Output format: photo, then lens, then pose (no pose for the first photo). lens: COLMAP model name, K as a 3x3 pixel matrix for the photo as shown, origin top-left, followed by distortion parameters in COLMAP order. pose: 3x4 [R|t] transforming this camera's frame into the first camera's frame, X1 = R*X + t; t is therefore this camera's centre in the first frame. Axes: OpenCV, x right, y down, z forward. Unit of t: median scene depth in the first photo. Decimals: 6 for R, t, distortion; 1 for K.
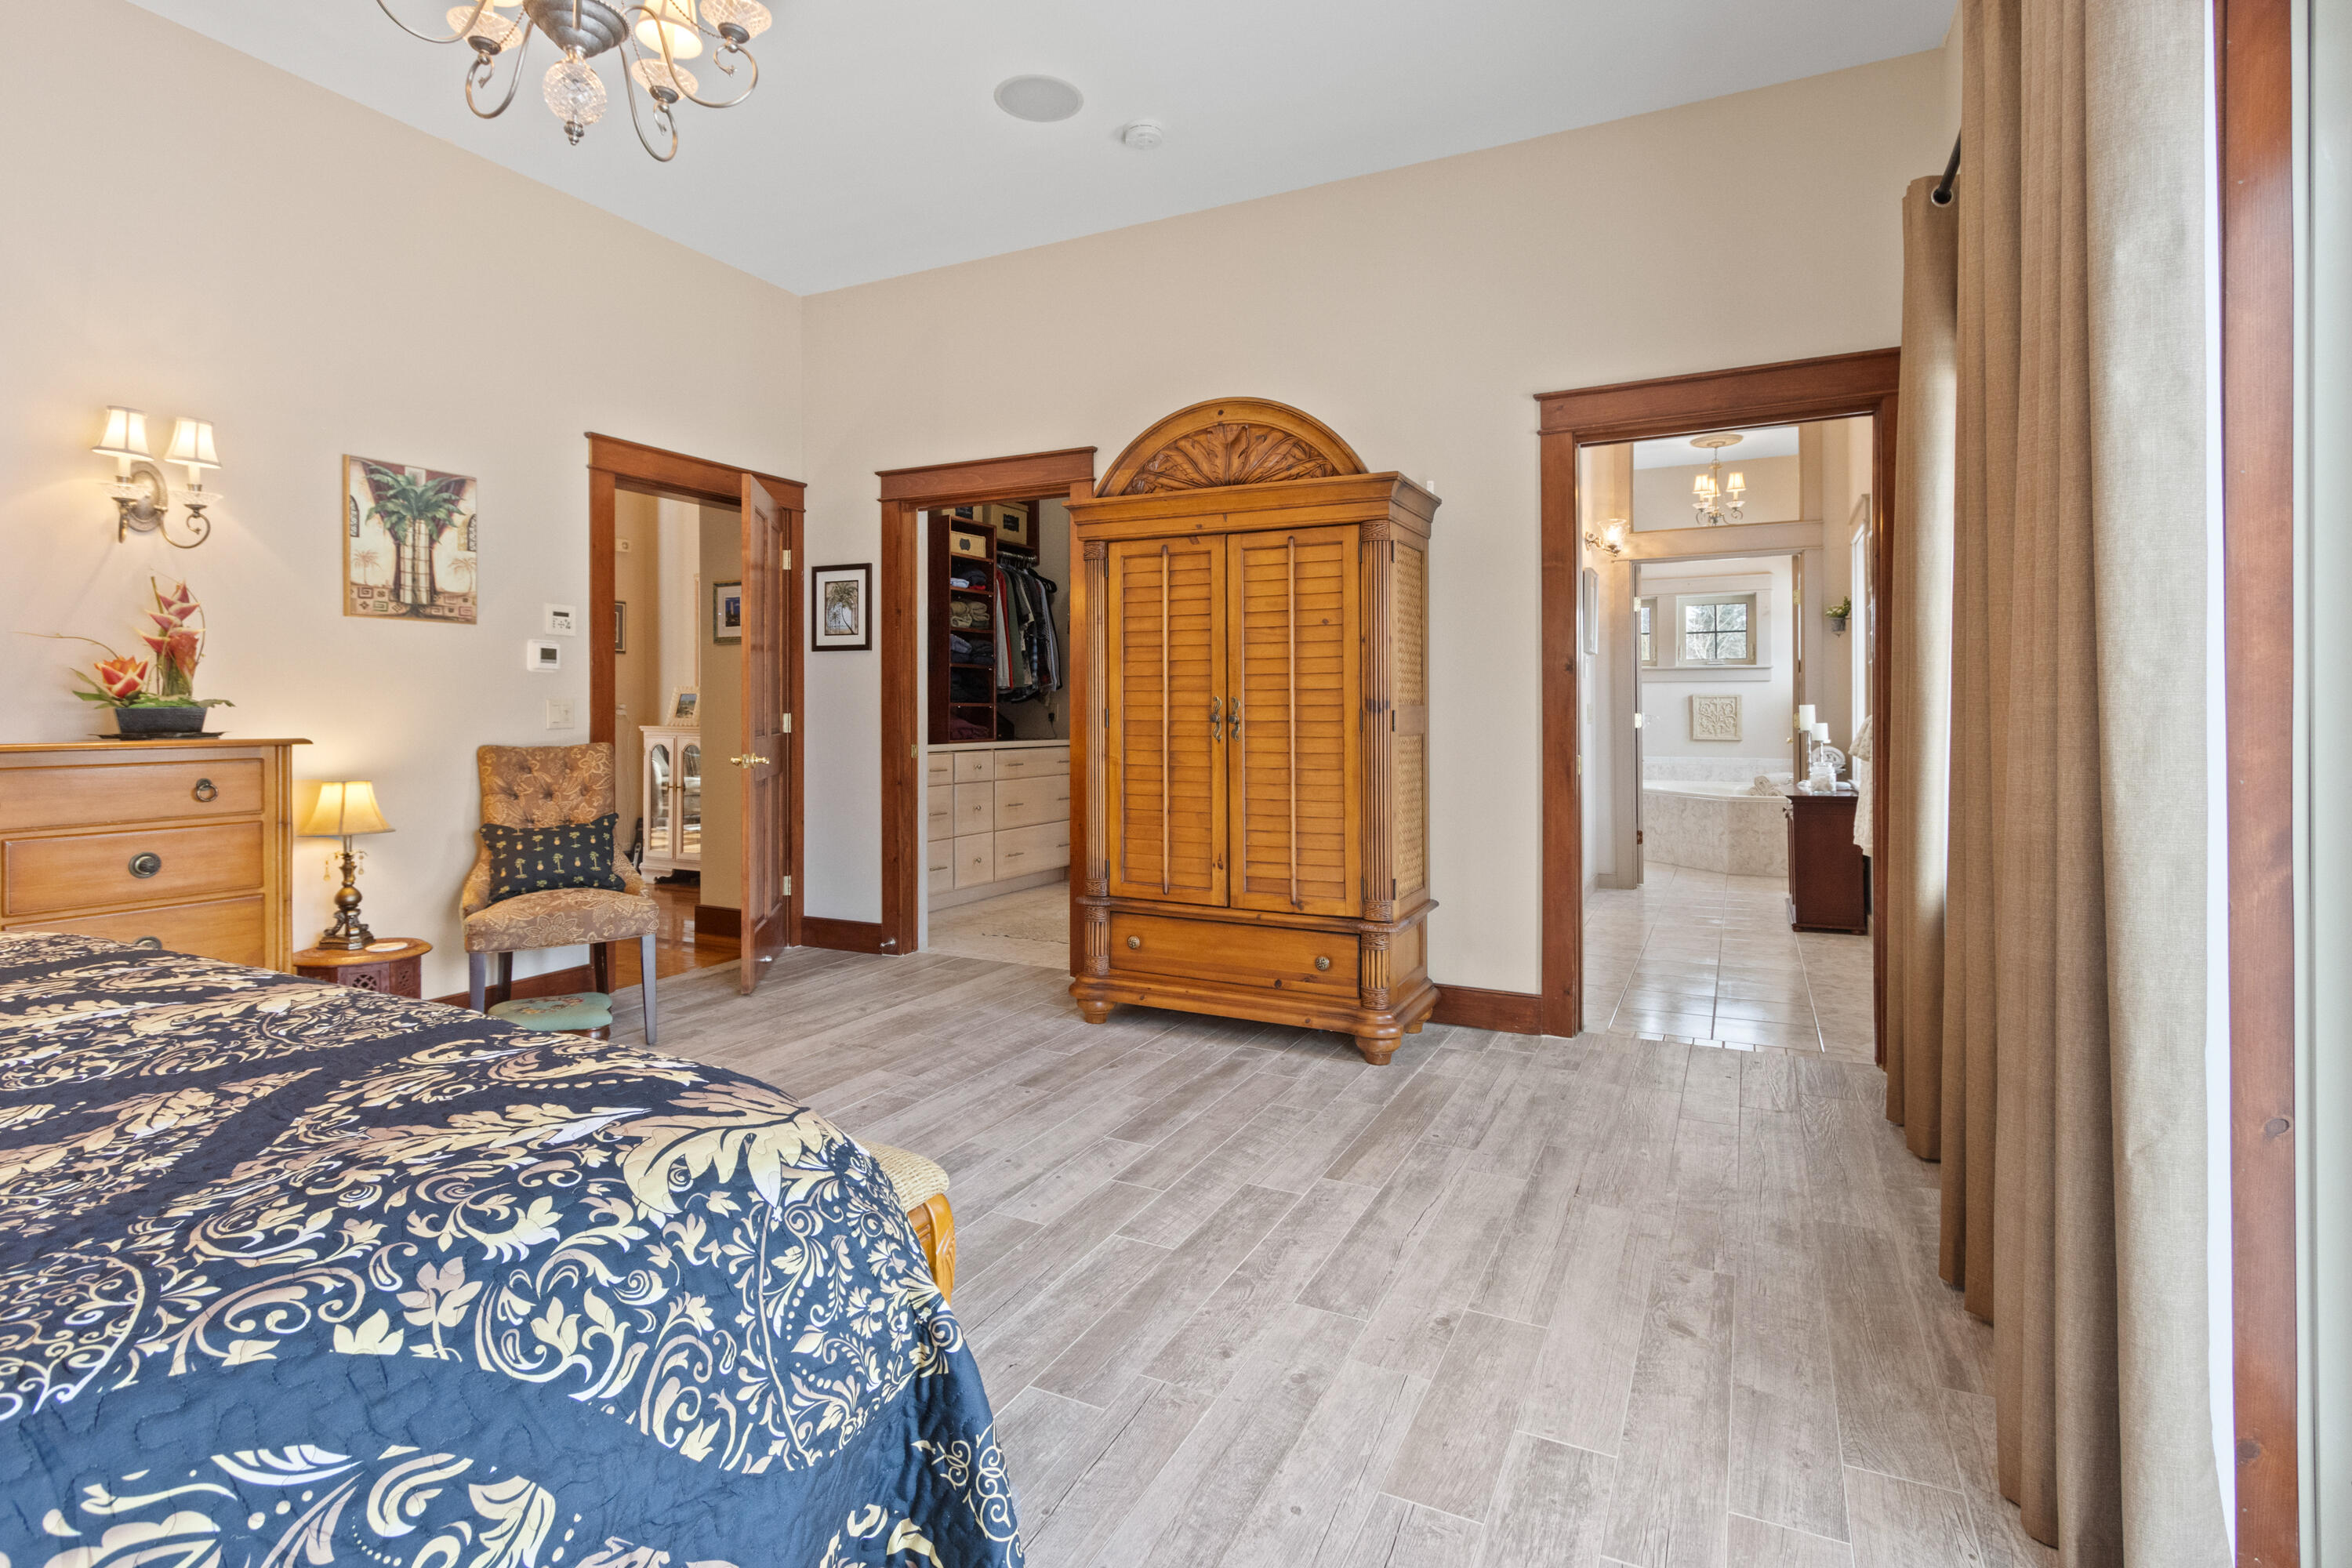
lens RADIAL K [[1119.7, 0, 1194.2], [0, 1119.7, 717.2], [0, 0, 1]] dist [0.008079, -0.003393]
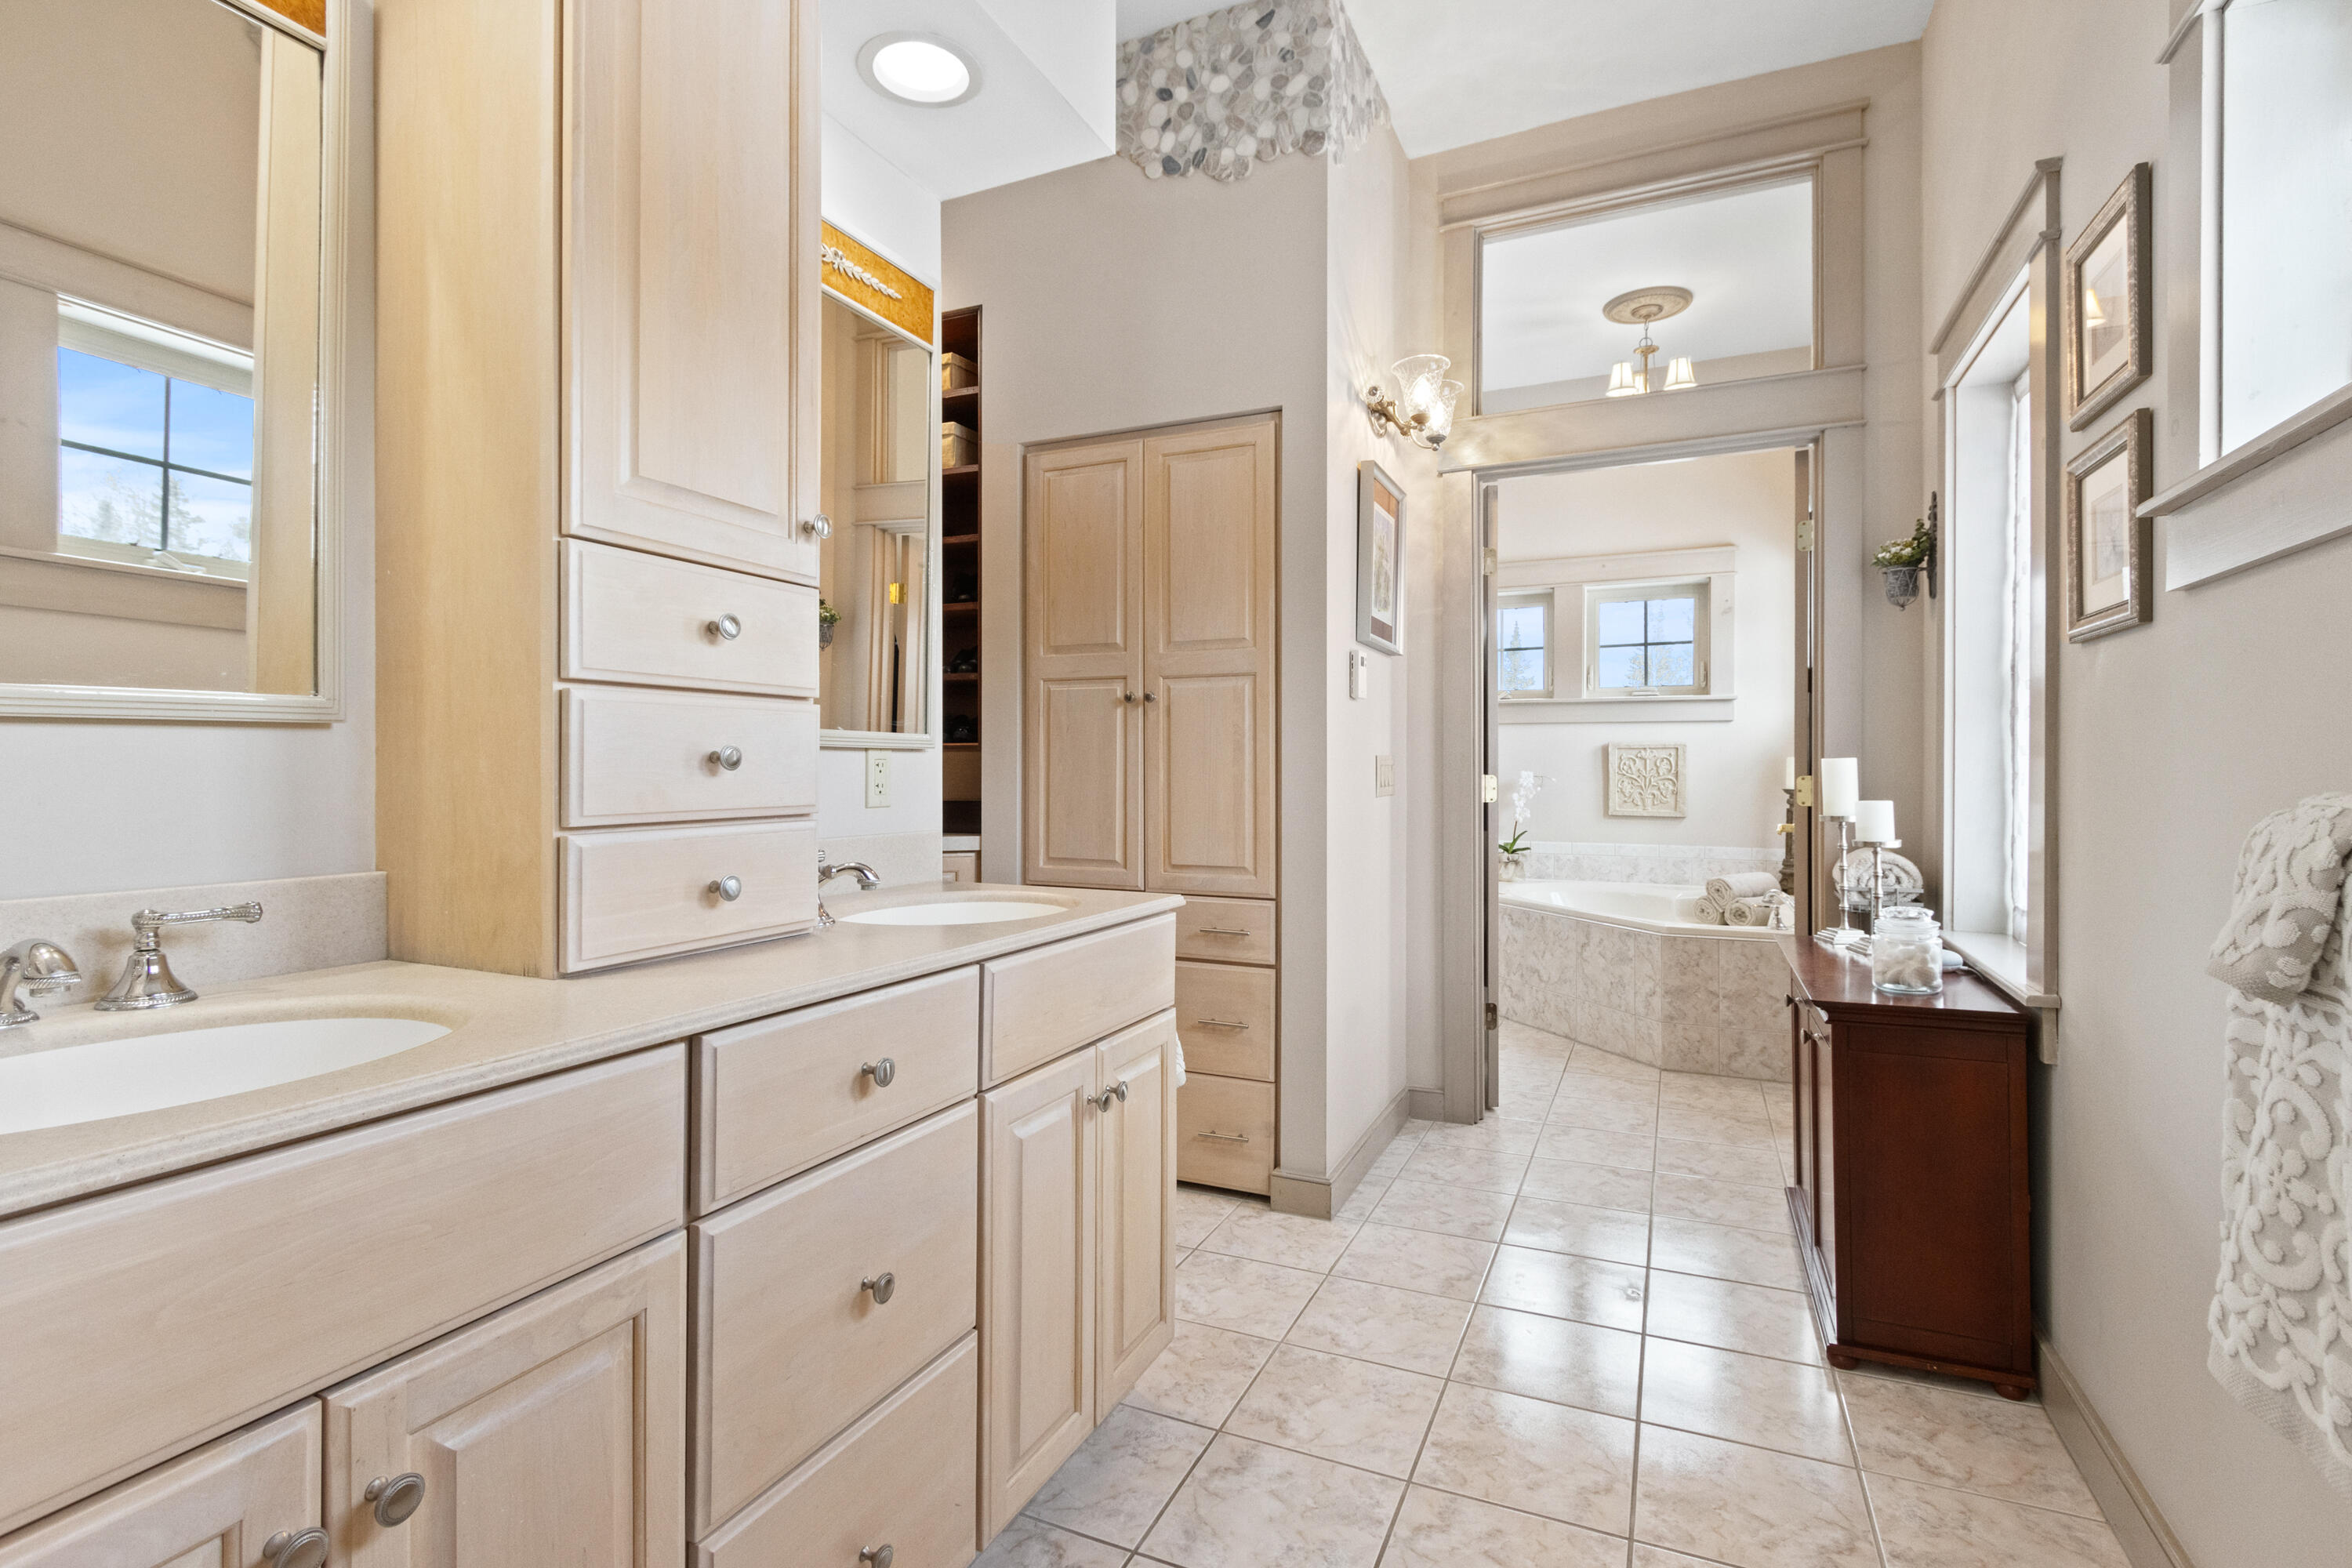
lens RADIAL K [[1119.7, 0, 1165.4], [0, 1119.7, 780.8], [0, 0, 1]] dist [0.008079, -0.003393]
pose [[0.999727, 0.003848, 0.023064, 0.222690], [-0.004015, 0.999966, 0.007193, -0.003373], [-0.023036, -0.007284, 0.999708, 0.463507]]
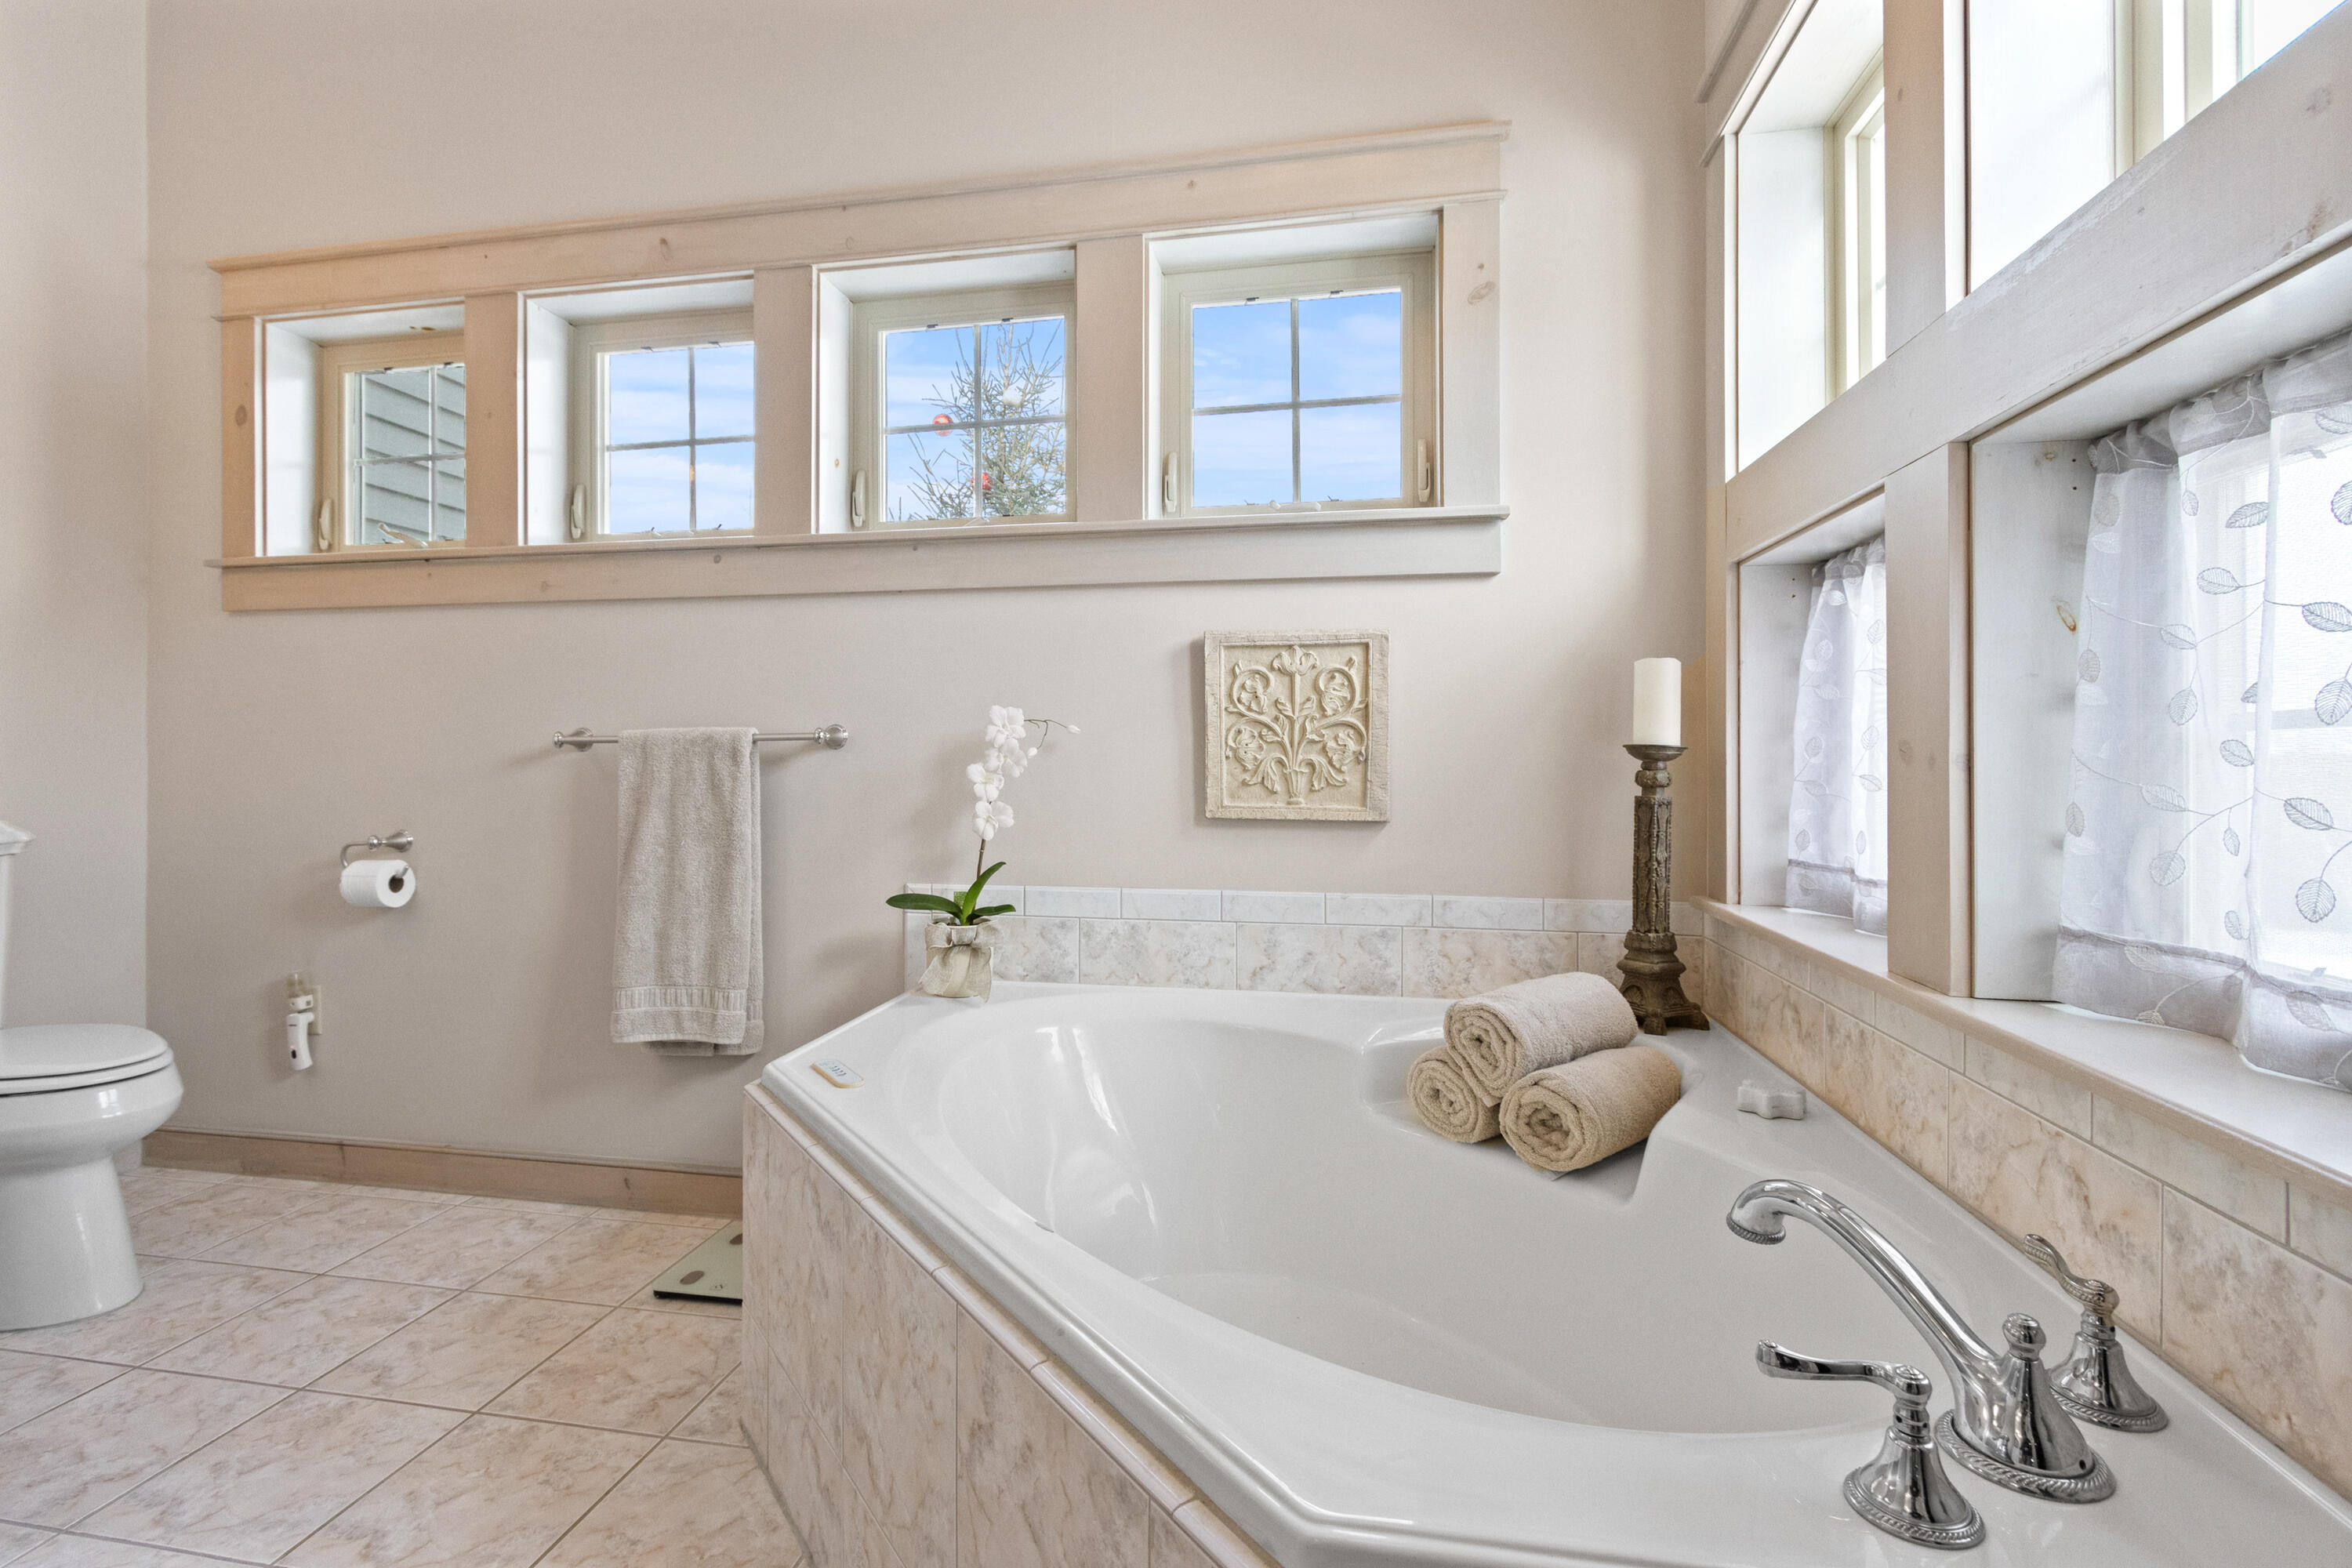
lens RADIAL K [[1119.7, 0, 1171.1], [0, 1119.7, 772.0], [0, 0, 1]] dist [0.008079, -0.003393]
pose [[0.957832, 0.002856, 0.287316, 0.442832], [-0.003307, 0.999994, 0.001084, 0.011275], [-0.287311, -0.001988, 0.957835, 0.926630]]
